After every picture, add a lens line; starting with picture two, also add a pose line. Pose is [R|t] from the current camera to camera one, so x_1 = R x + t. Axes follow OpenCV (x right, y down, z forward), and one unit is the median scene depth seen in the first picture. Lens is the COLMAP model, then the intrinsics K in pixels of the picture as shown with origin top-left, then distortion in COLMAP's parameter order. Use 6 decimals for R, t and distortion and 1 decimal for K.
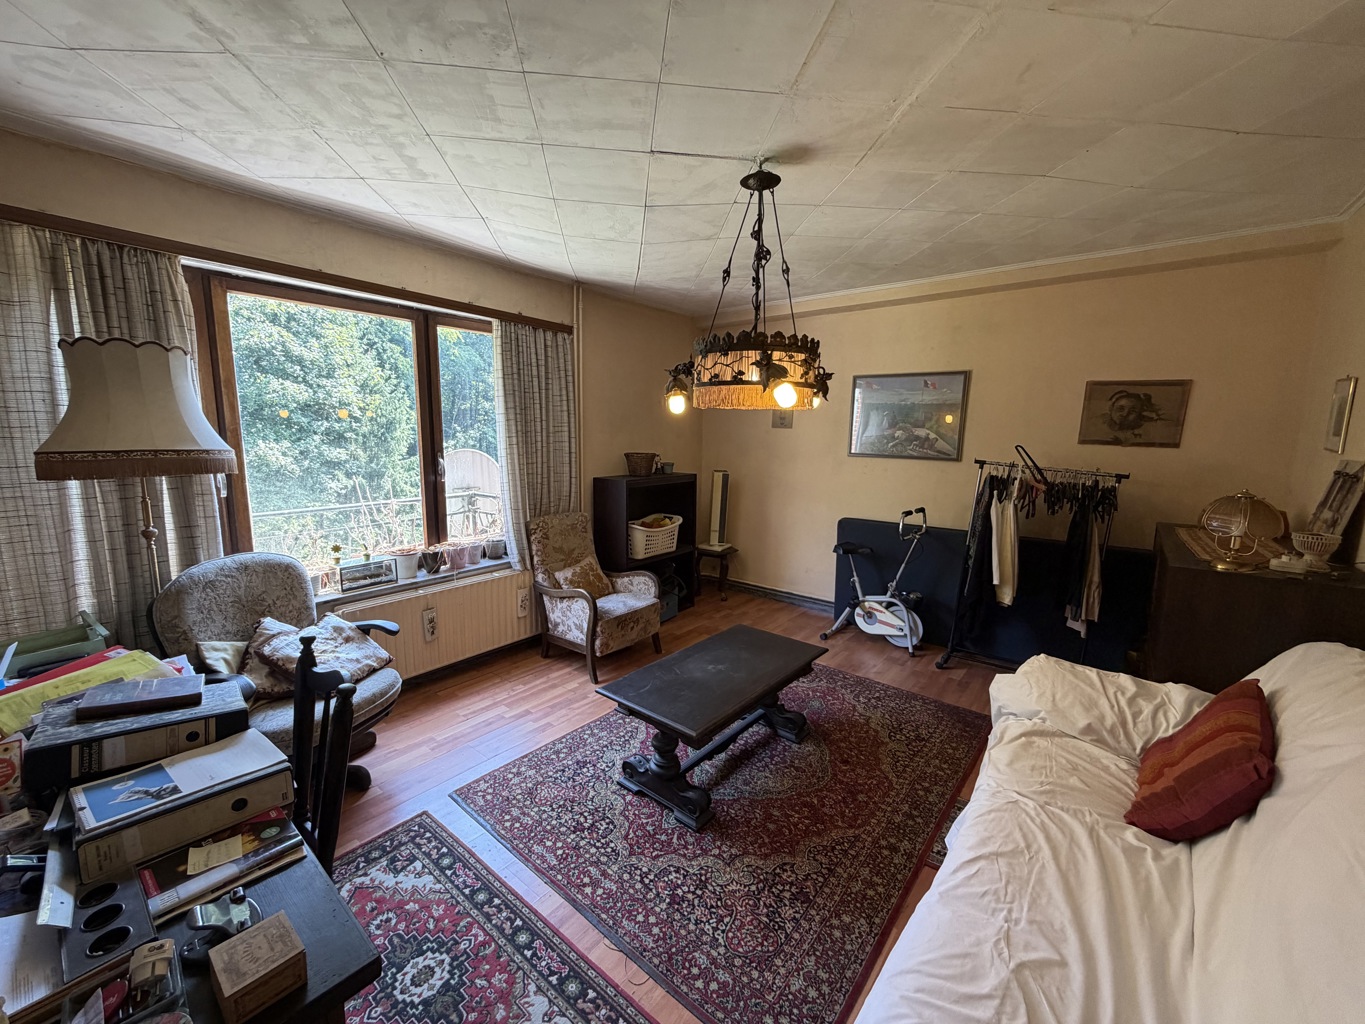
lens RADIAL K [[544.9, 0, 675.7], [0, 544.9, 511.2], [0, 0, 1]] dist [0.002067, 0.000329]
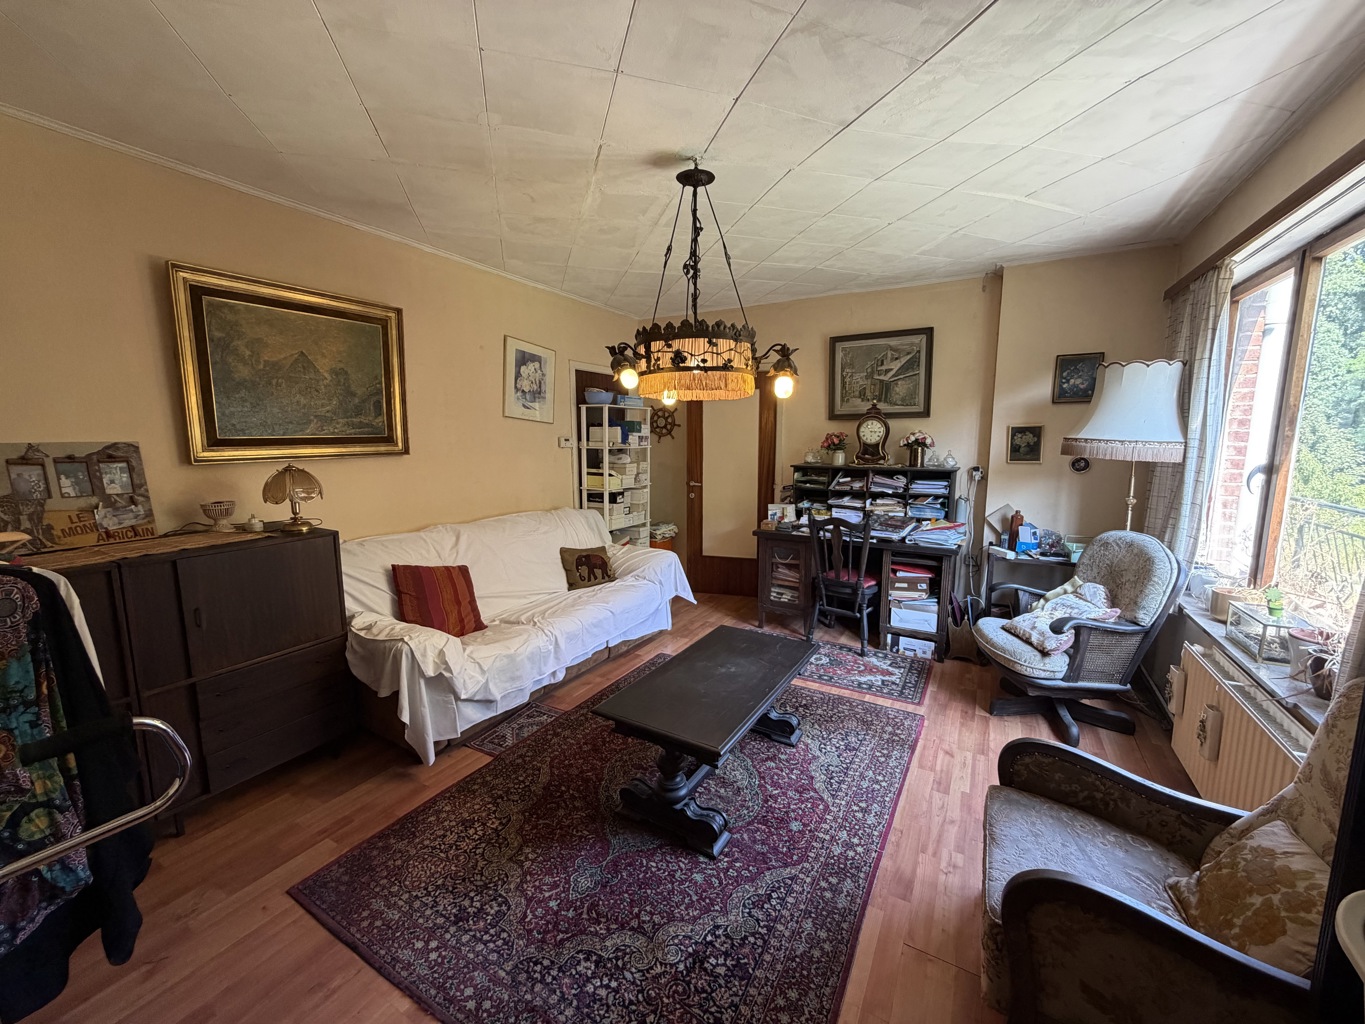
lens RADIAL K [[544.9, 0, 680.0], [0, 544.9, 510.0], [0, 0, 1]] dist [0.002067, 0.000329]
pose [[-0.985337, 0.015140, -0.169946, 0.366536], [-0.032938, 0.960438, 0.276538, -0.278768], [0.167409, 0.278081, -0.945857, 2.126914]]
